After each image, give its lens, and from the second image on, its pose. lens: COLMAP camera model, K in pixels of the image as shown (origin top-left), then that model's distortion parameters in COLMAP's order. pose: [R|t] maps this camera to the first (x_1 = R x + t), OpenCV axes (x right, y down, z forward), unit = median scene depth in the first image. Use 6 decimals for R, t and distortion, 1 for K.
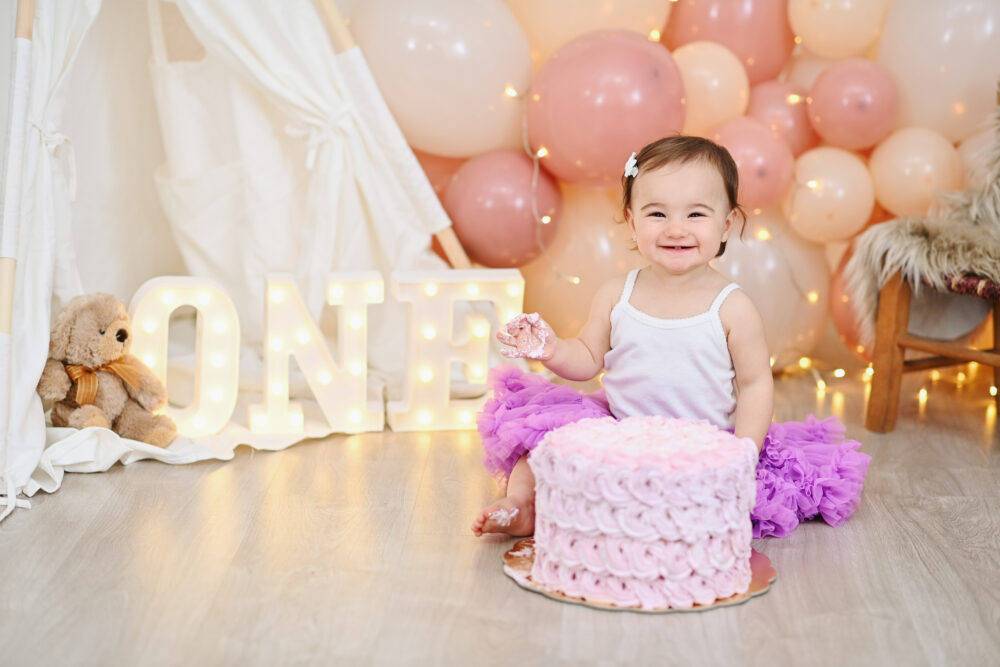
lens RADIAL K [[2502.6, 0, 499.5], [0, 2502.6, 334.2], [0, 0, 1]] dist [0.169007, 0.000000]
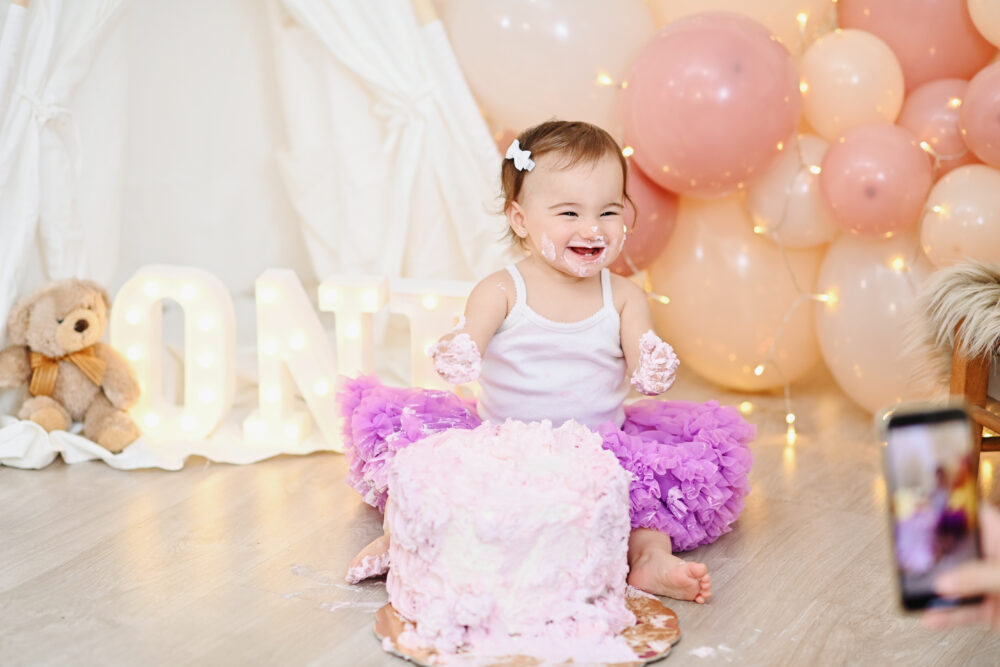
lens RADIAL K [[2502.6, 0, 497.4], [0, 2502.6, 334.1], [0, 0, 1]] dist [0.169007, 0.000000]
pose [[0.901774, 0.092765, -0.422136, 0.384122], [-0.075604, 0.995493, 0.057254, -0.061610], [0.425544, -0.019715, 0.904723, 0.214785]]
